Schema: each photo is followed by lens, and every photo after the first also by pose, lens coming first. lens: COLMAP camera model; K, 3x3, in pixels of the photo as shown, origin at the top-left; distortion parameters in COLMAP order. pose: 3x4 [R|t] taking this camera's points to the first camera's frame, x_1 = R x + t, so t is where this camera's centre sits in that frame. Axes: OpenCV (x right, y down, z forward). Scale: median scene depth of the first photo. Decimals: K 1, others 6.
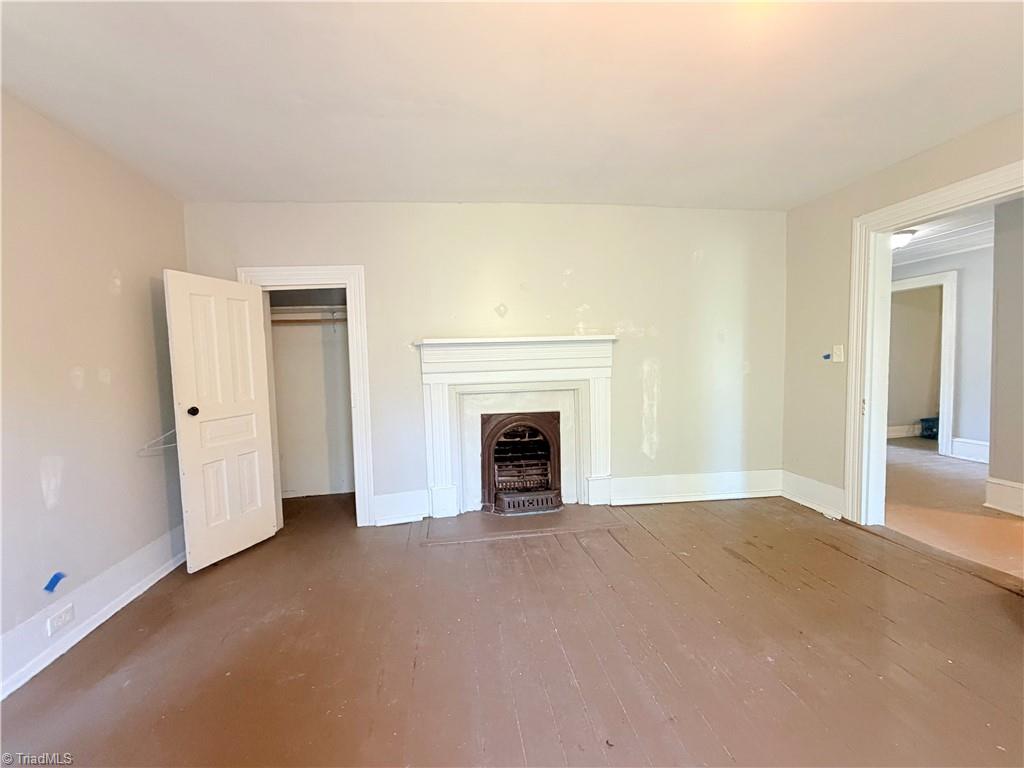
lens RADIAL K [[410.9, 0, 512.0], [0, 410.9, 384.0], [0, 0, 1]] dist [0.000355, 0.000136]
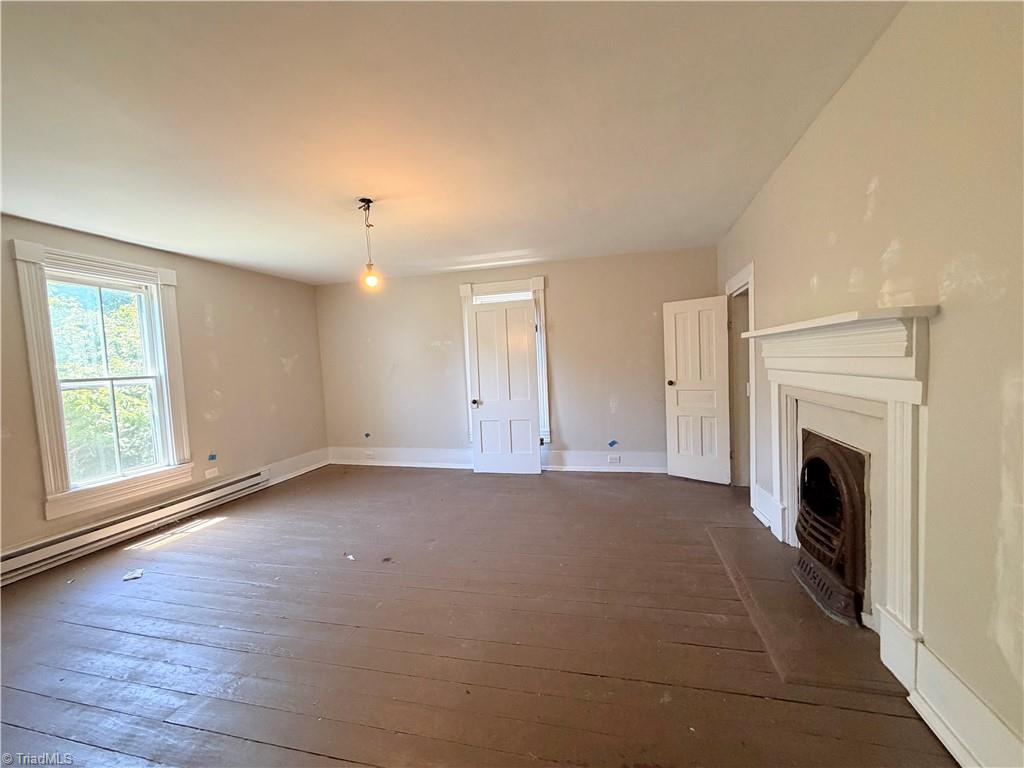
lens RADIAL K [[410.9, 0, 512.0], [0, 410.9, 384.0], [0, 0, 1]] dist [0.000355, 0.000136]
pose [[-0.393511, 0.098519, -0.914026, 0.918412], [0.005103, 0.994460, 0.104991, -0.098533], [0.919306, 0.036651, -0.391834, 0.921559]]
